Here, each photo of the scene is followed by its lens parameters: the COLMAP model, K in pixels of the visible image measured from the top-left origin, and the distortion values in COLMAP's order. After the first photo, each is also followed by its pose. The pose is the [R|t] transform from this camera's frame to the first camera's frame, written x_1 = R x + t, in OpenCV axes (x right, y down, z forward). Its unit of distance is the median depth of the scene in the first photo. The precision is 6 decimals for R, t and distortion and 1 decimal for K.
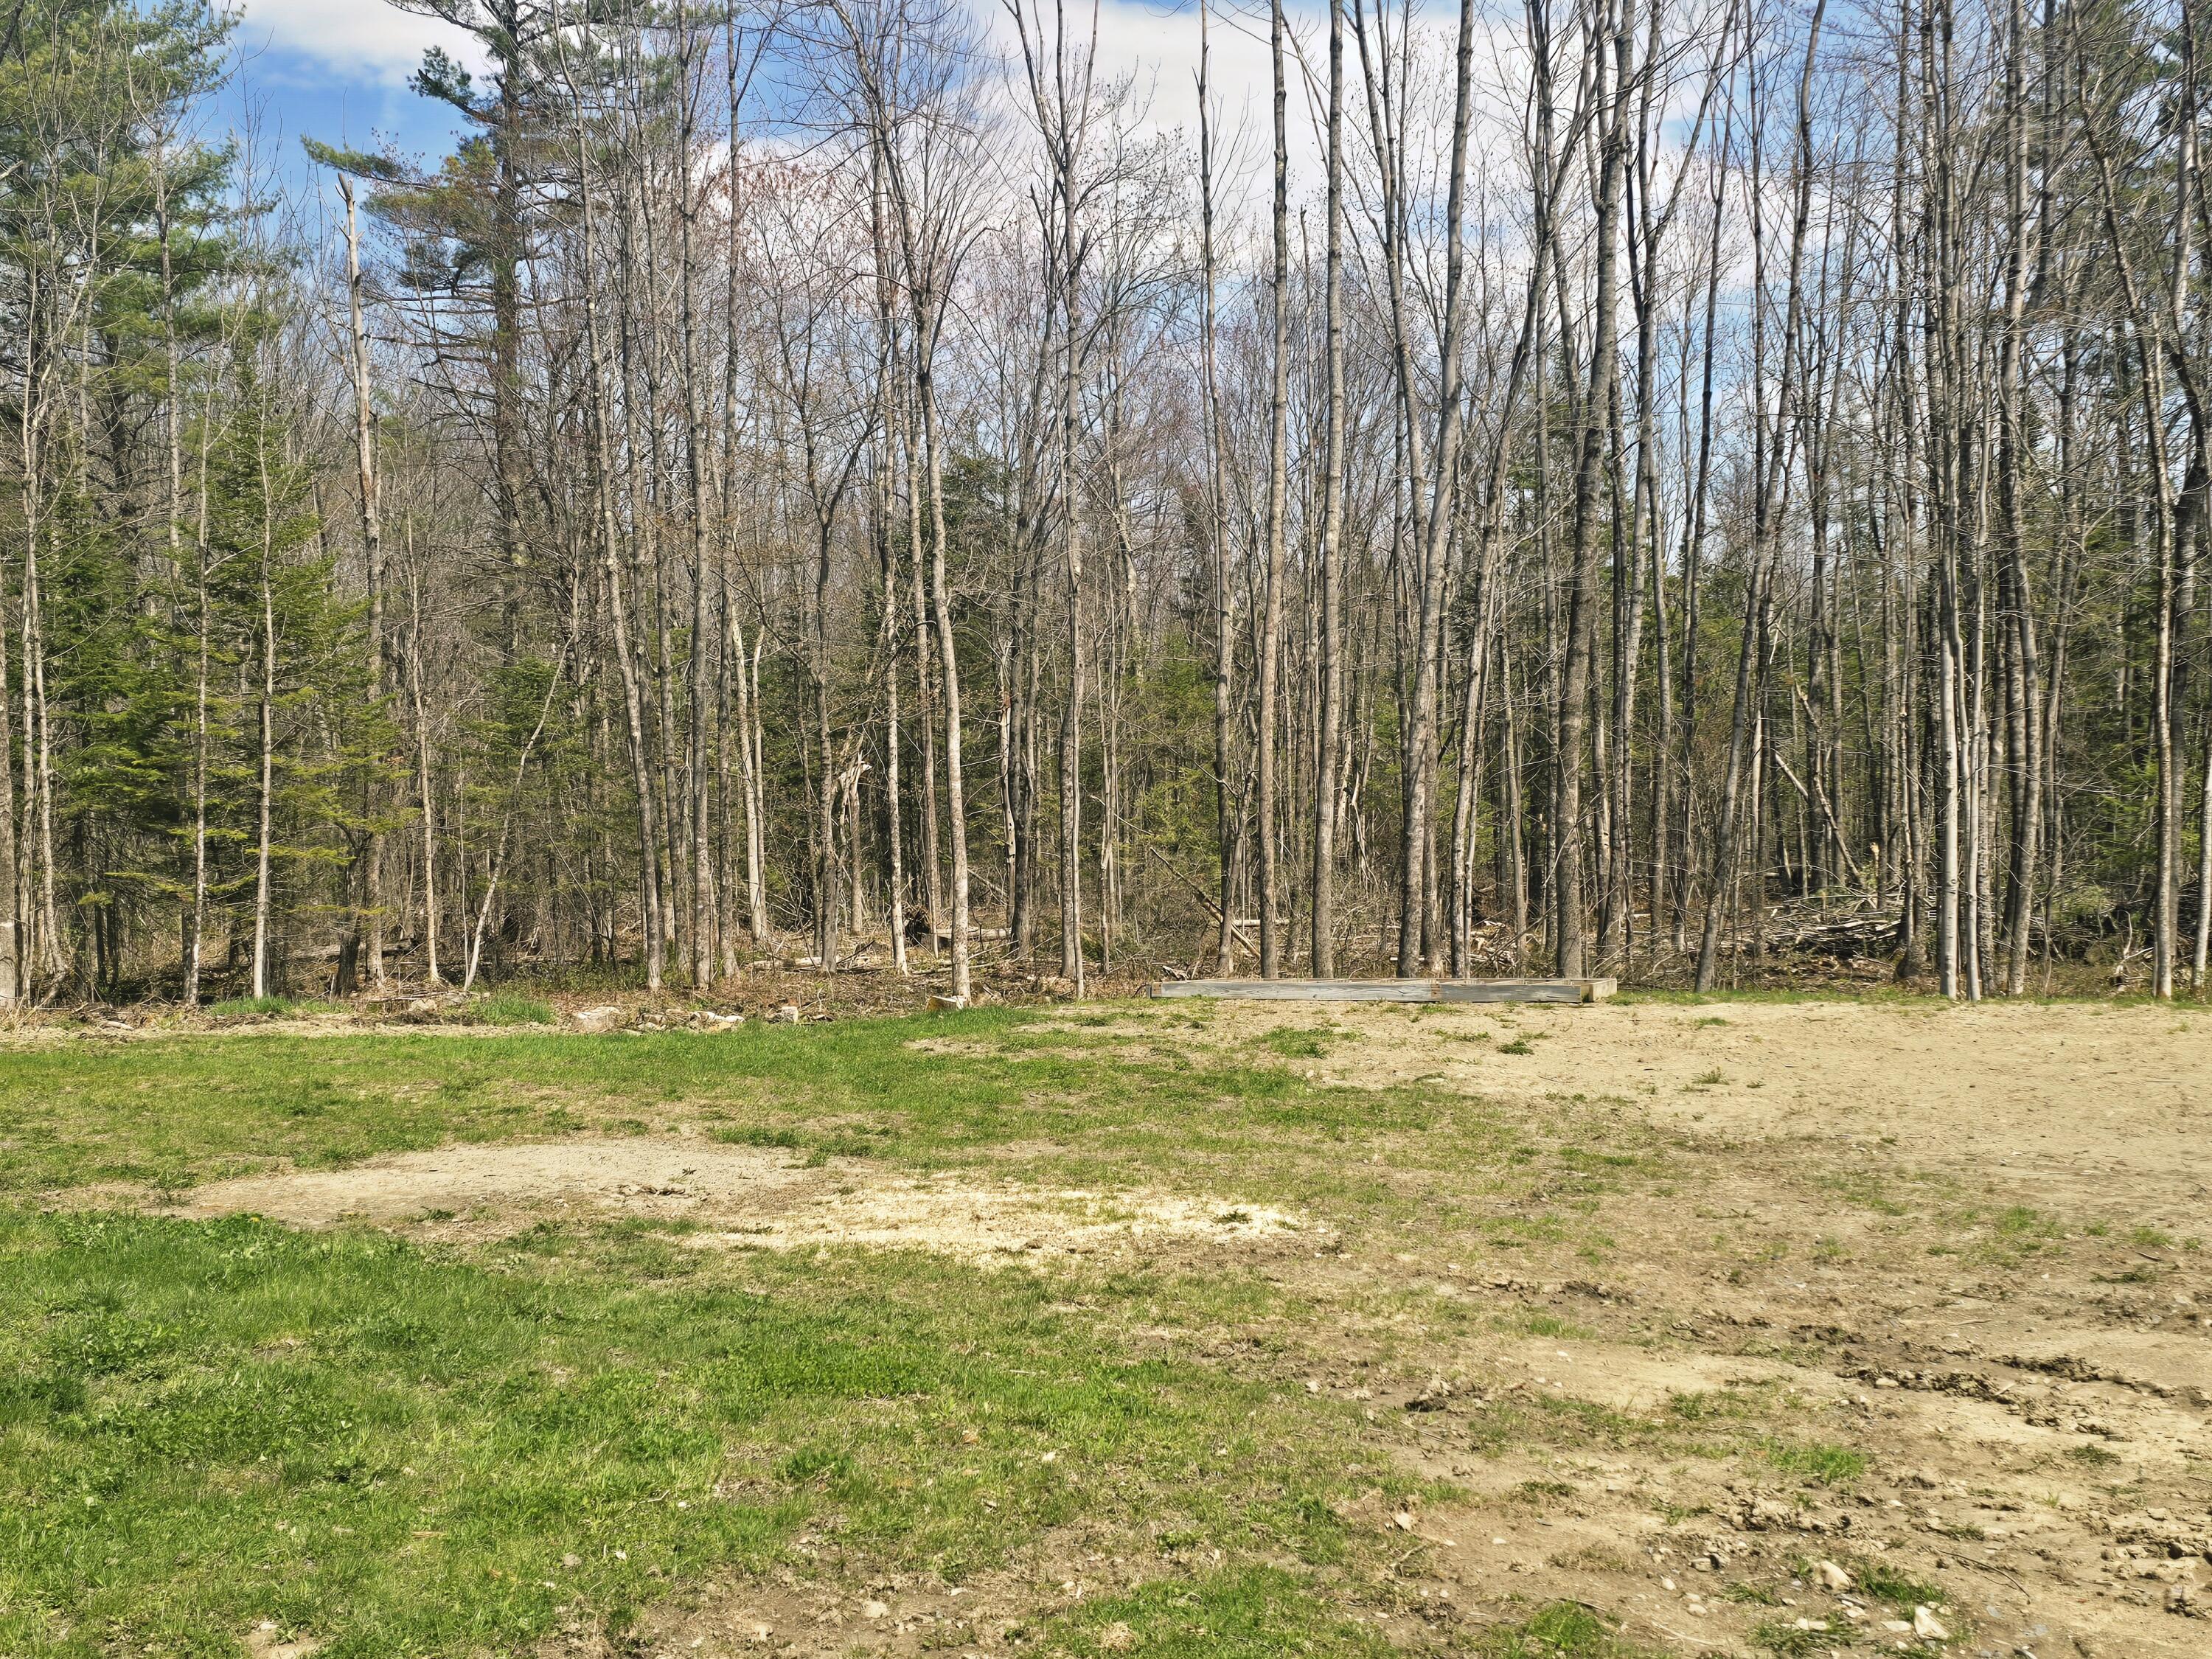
lens RADIAL K [[2531.3, 0, 1113.8], [0, 2531.3, 827.9], [0, 0, 1]] dist [0.089776, -0.038389]
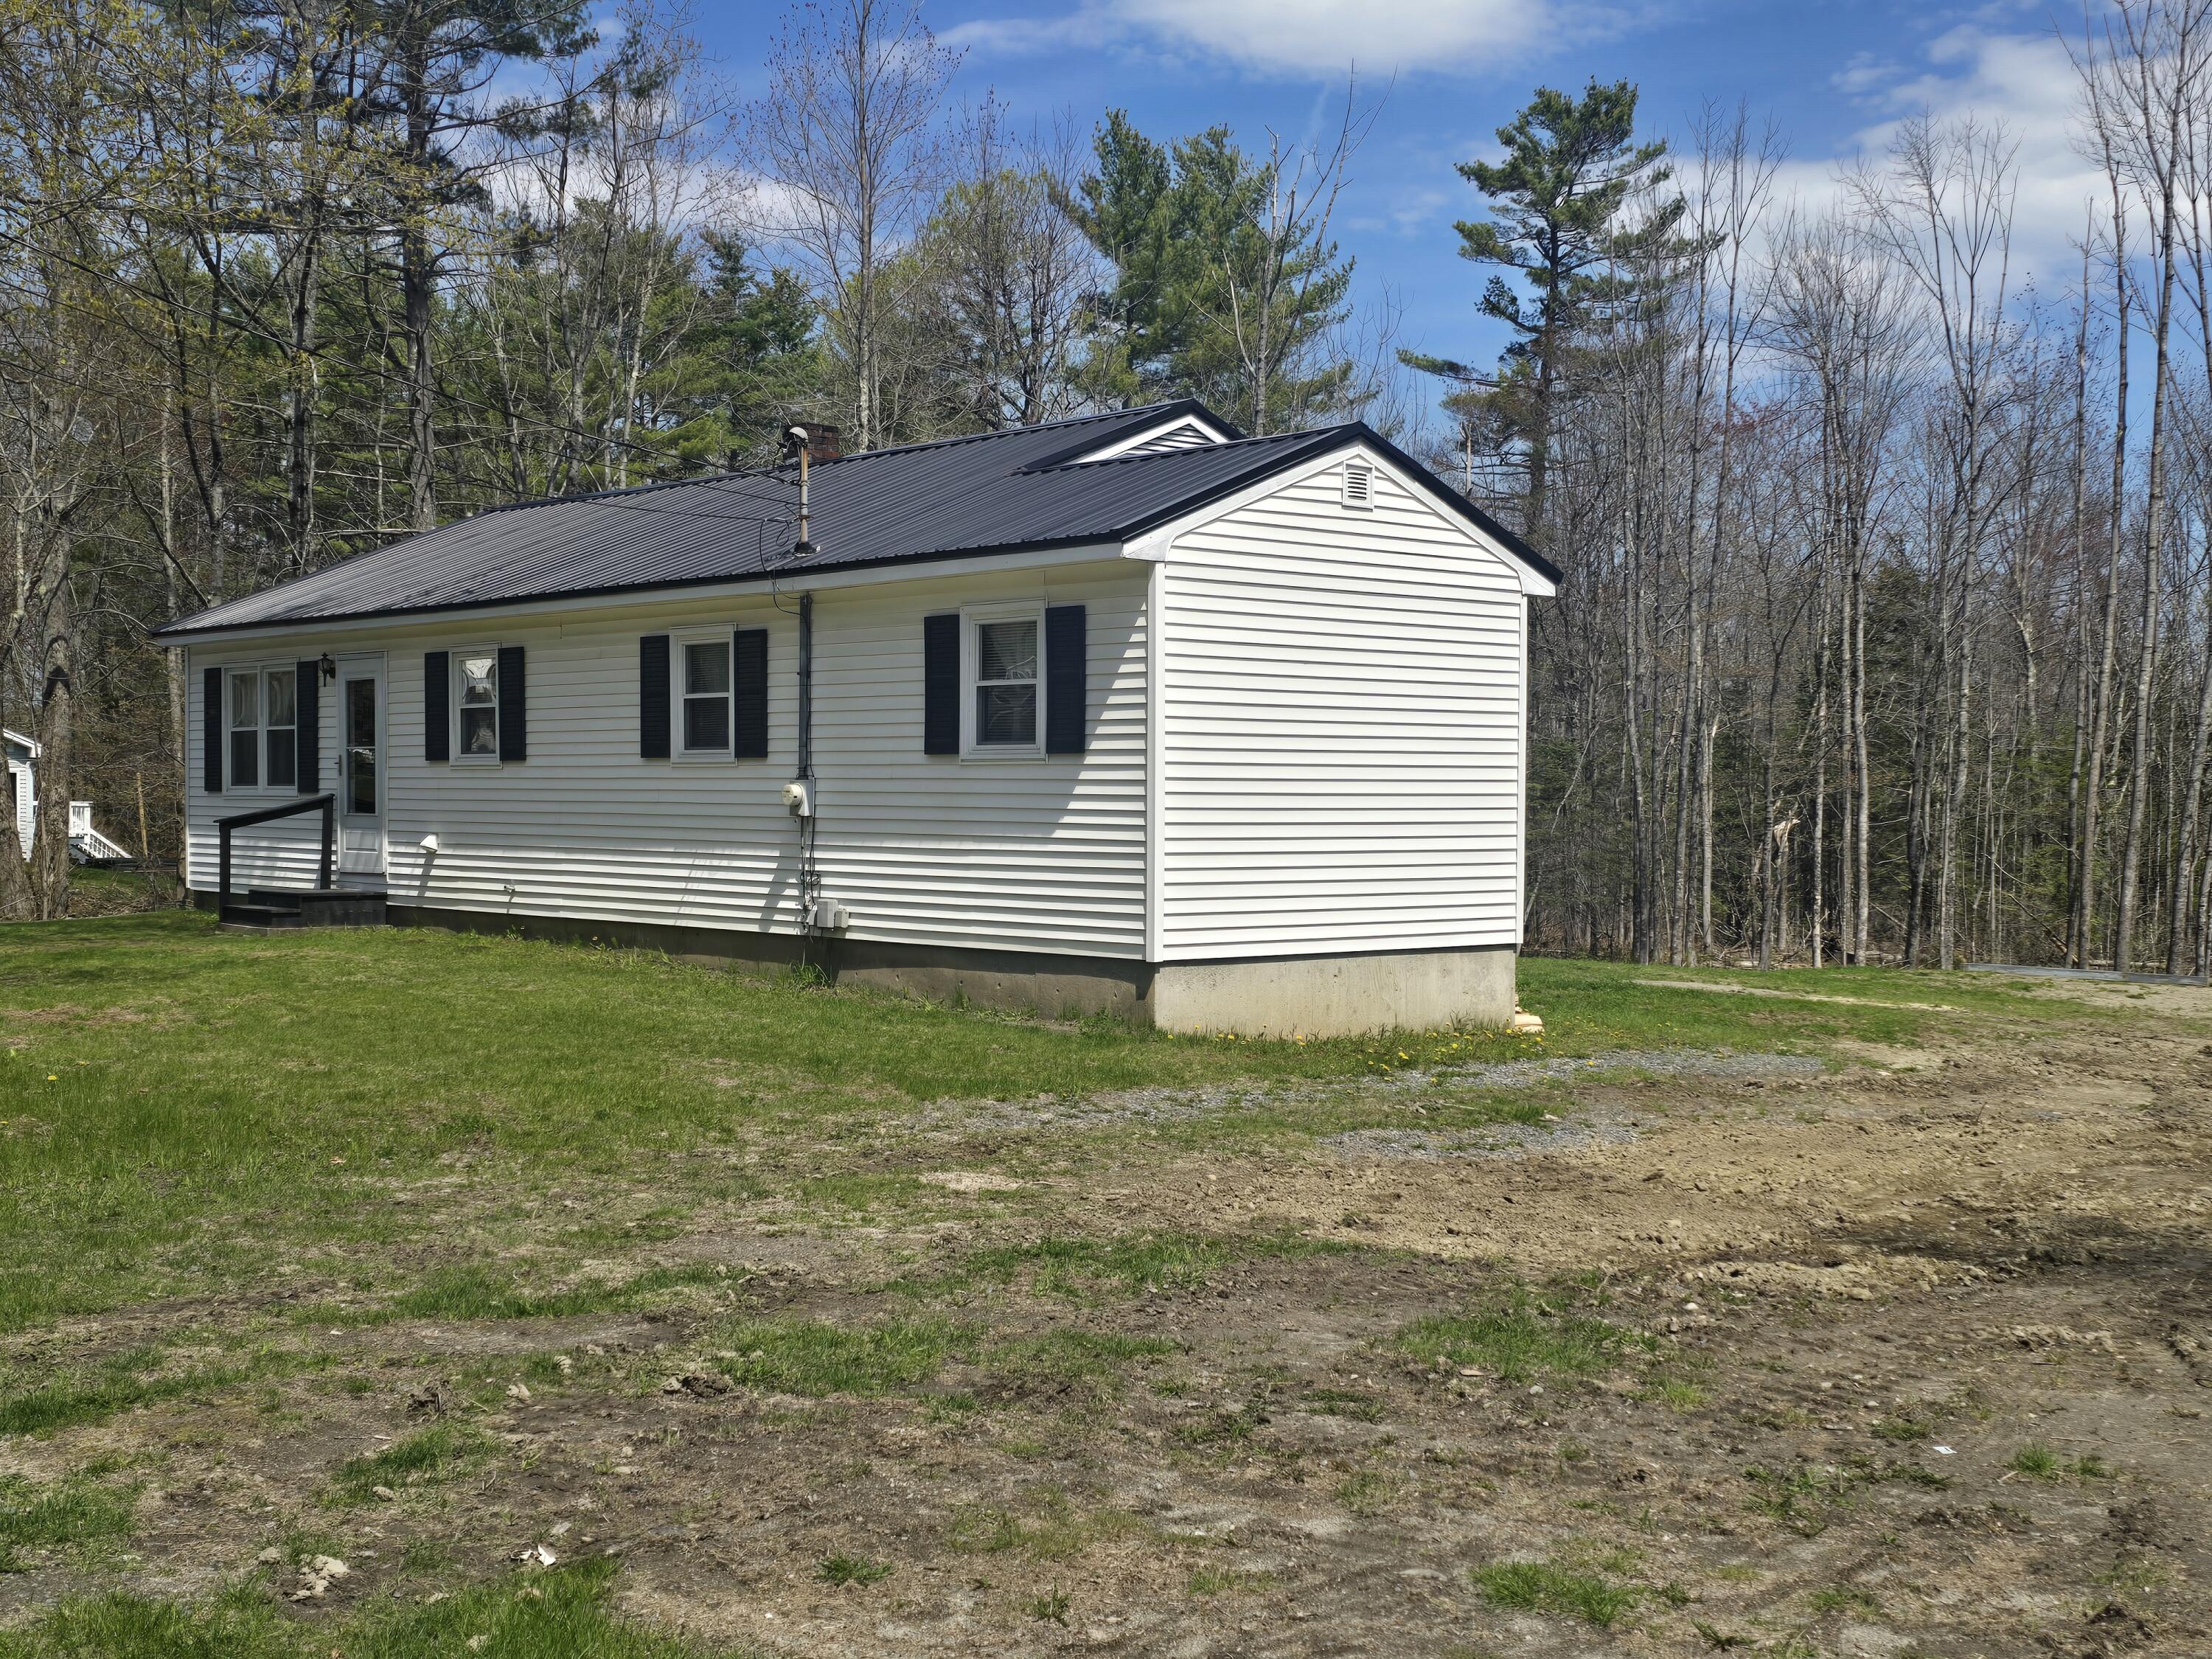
lens RADIAL K [[2531.3, 0, 1113.8], [0, 2531.3, 827.9], [0, 0, 1]] dist [0.089776, -0.038389]
pose [[0.937043, 0.046573, -0.346095, 0.027263], [-0.050661, 0.998712, -0.002771, -0.000178], [0.345520, 0.020130, 0.938196, -0.354764]]
